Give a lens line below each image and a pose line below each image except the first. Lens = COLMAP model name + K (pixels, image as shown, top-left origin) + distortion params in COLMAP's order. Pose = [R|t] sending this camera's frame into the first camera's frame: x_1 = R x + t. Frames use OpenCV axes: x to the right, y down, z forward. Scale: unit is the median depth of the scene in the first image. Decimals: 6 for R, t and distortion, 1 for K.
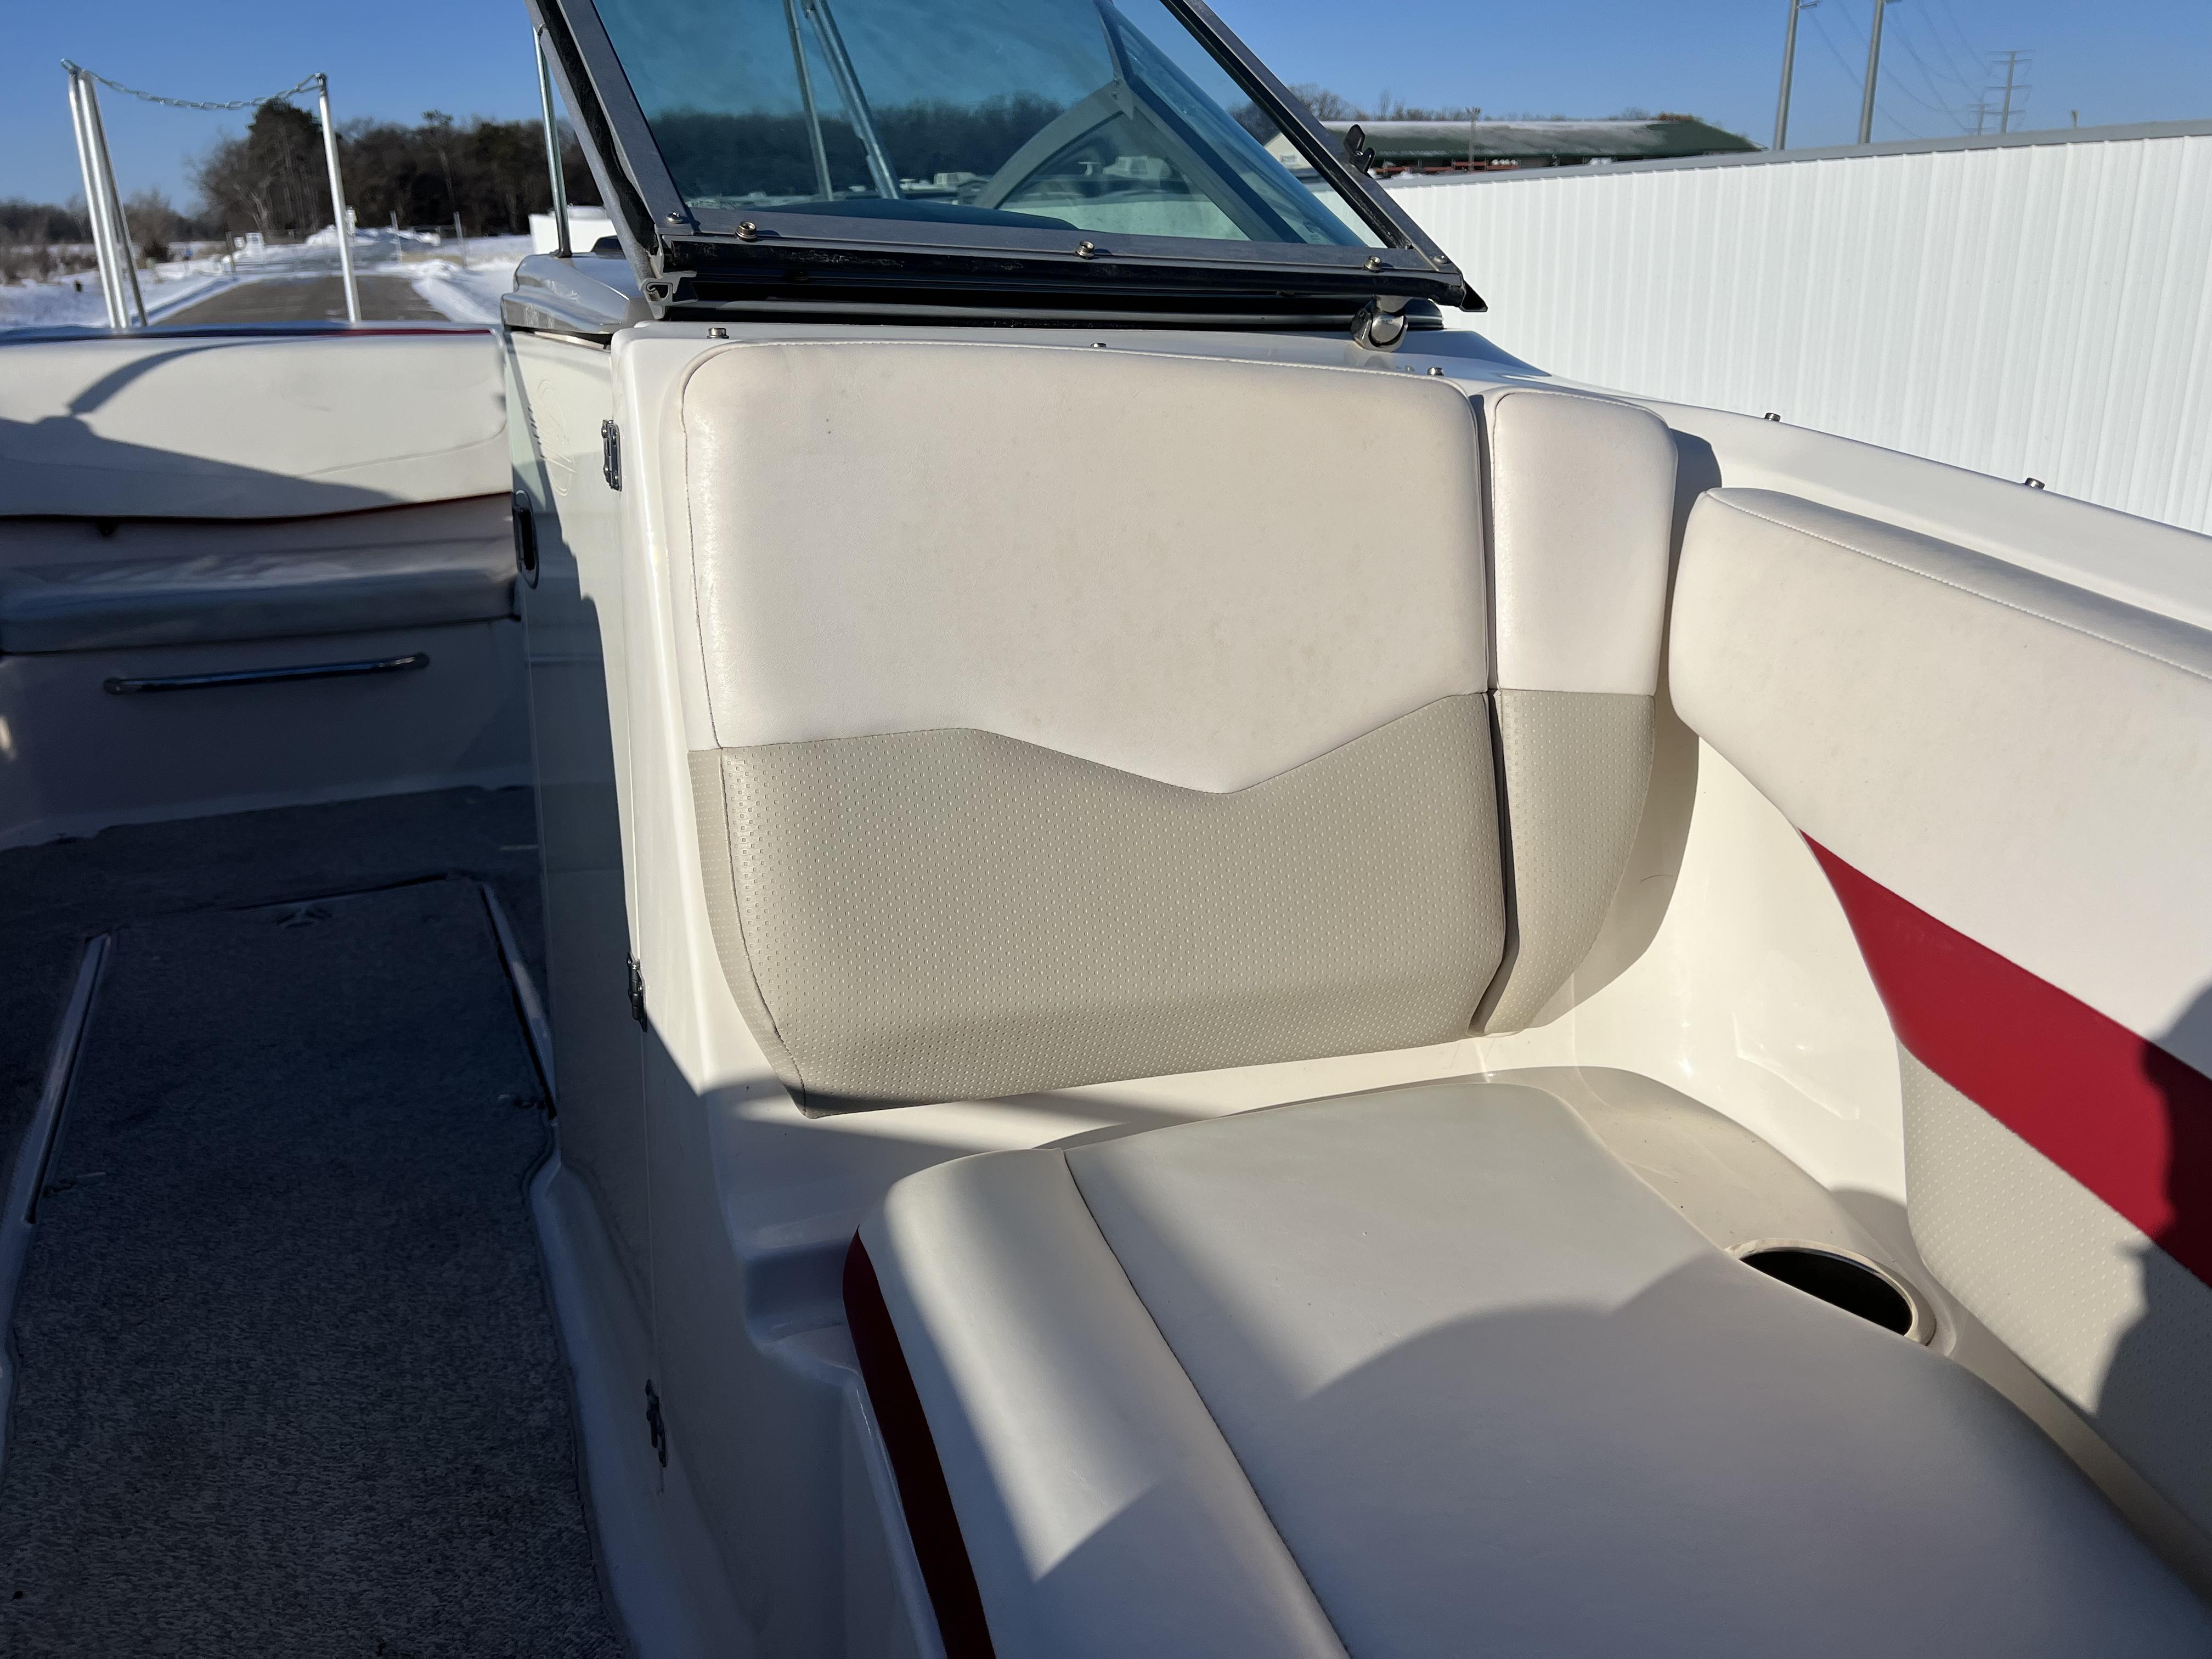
lens RADIAL K [[1669.2, 0, 1111.1], [0, 1669.2, 806.8], [0, 0, 1]] dist [0.056251, -0.063763]
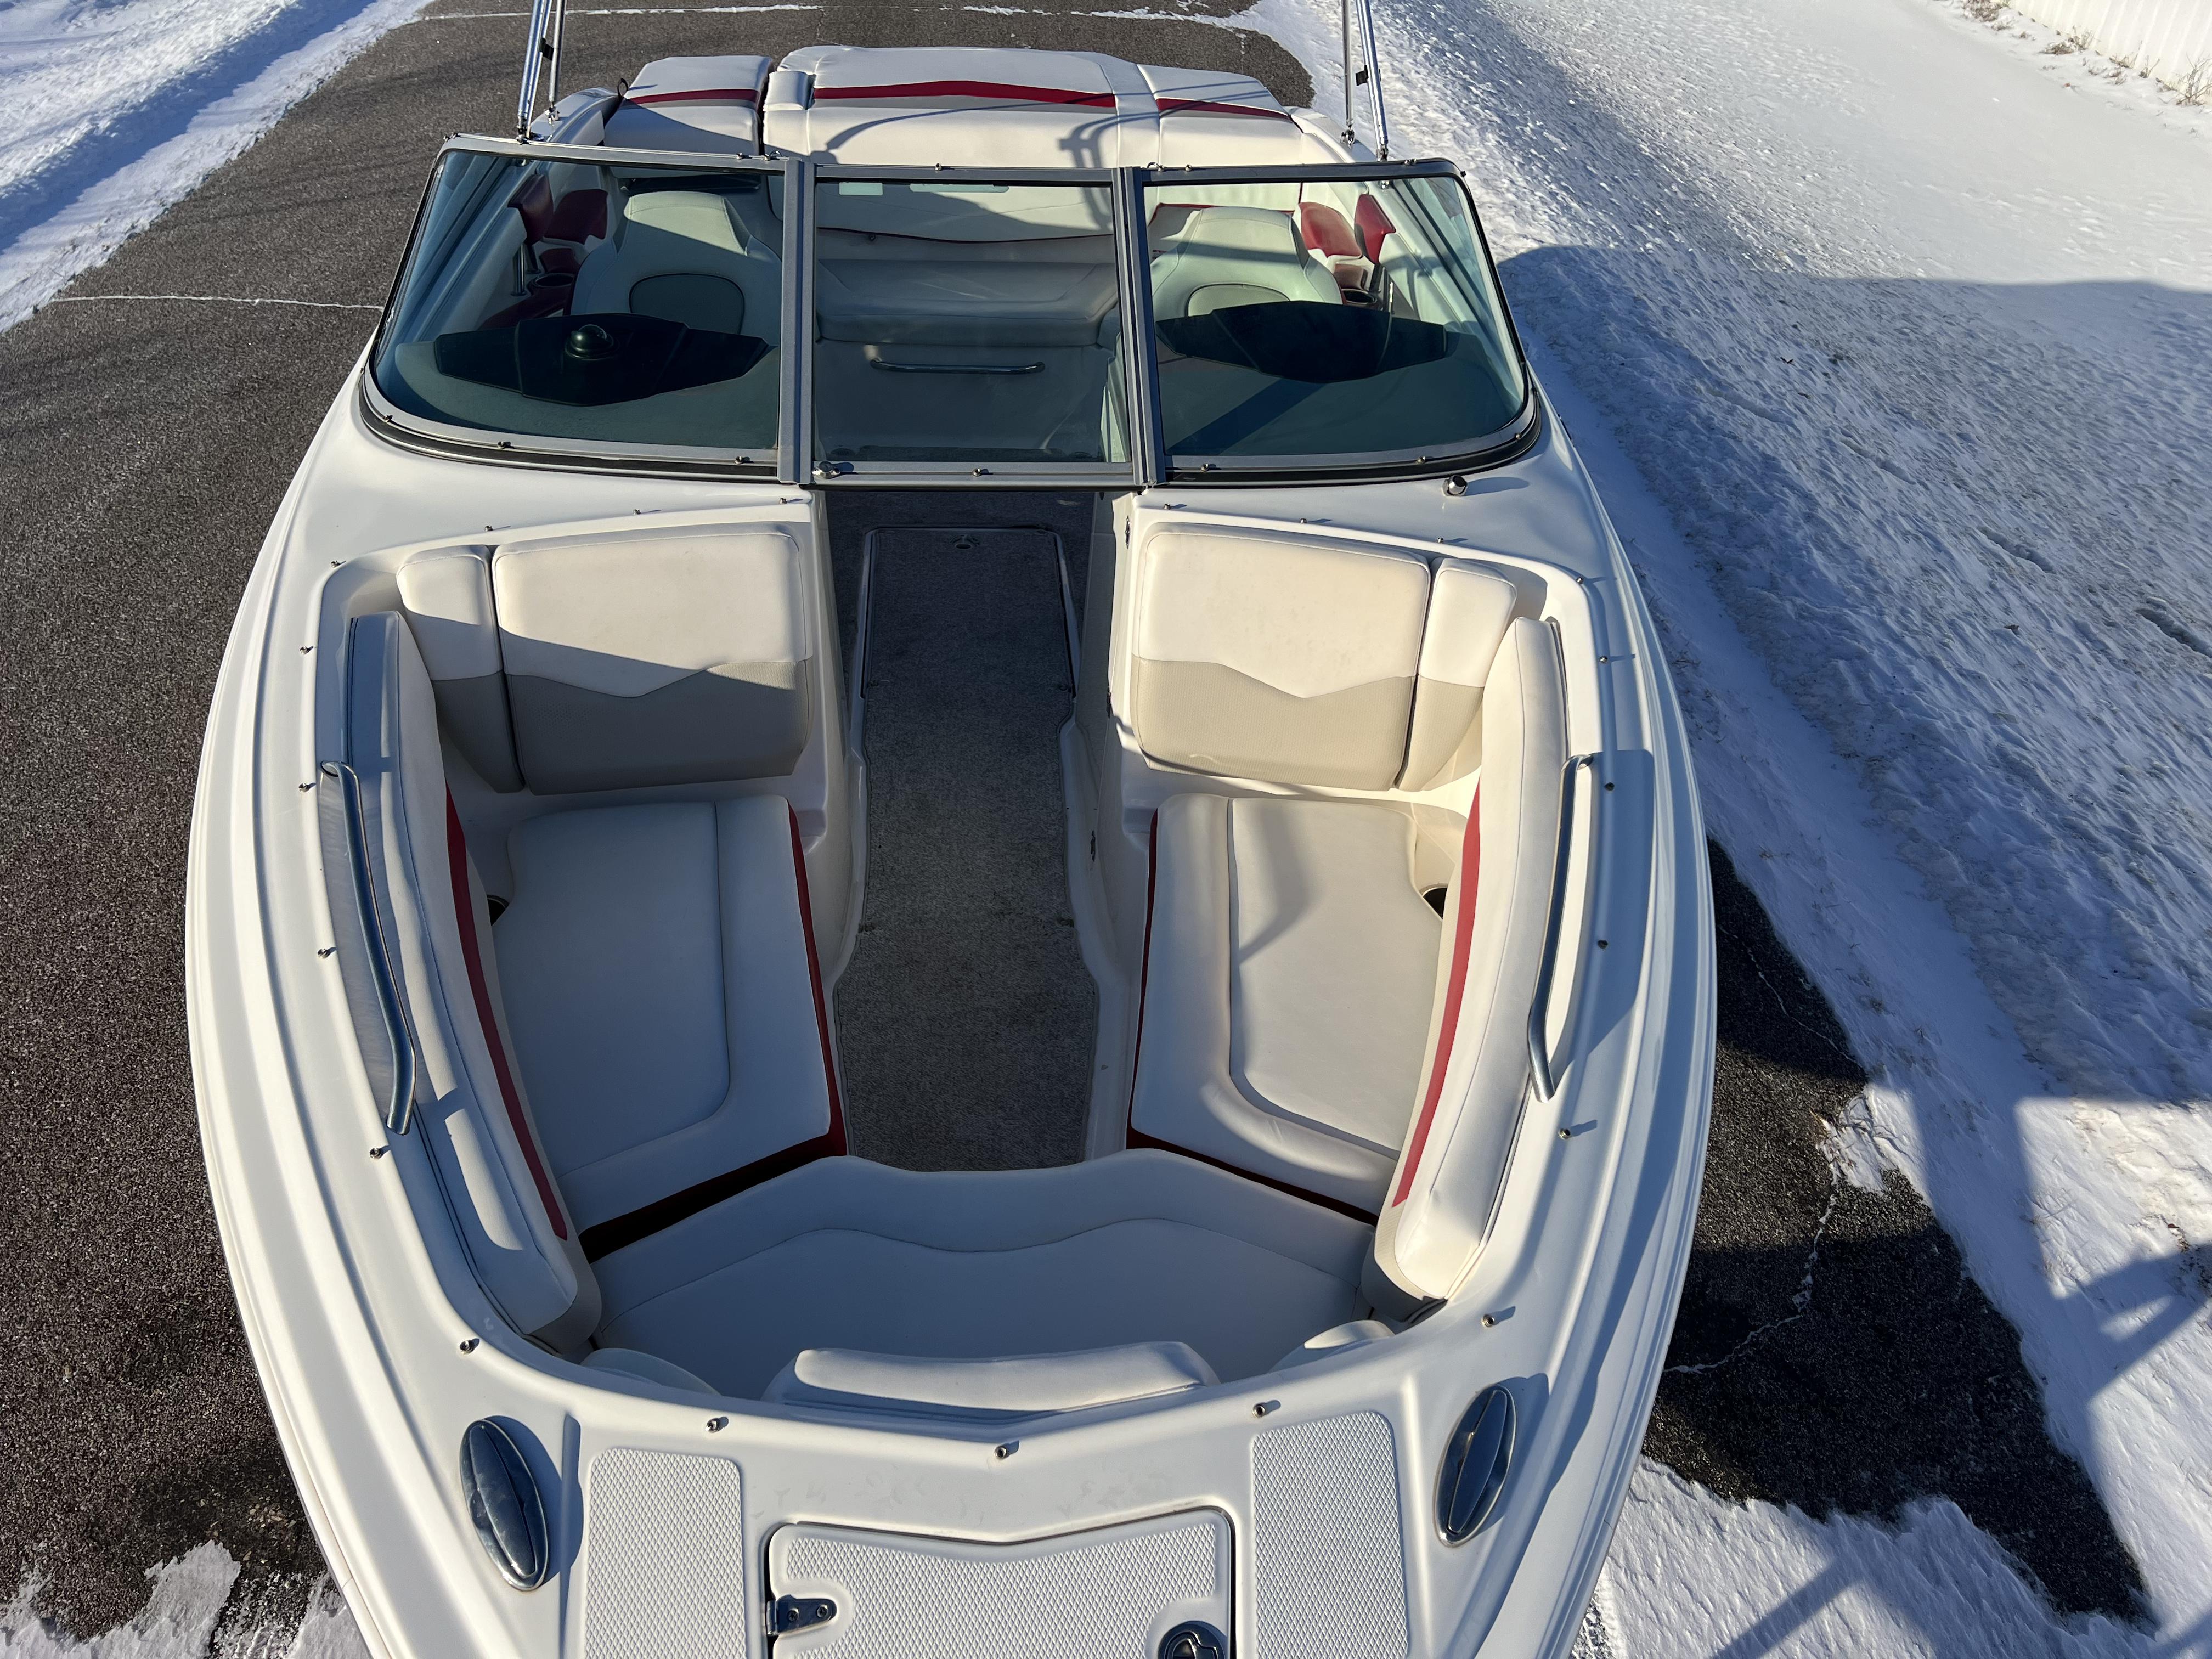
lens RADIAL K [[1669.2, 0, 1111.1], [0, 1669.2, 806.8], [0, 0, 1]] dist [0.056251, -0.063763]
pose [[0.935985, 0.242957, -0.254763, 0.390369], [-0.154159, 0.933468, 0.323841, -0.519747], [0.316492, -0.263836, 0.911166, -1.303728]]
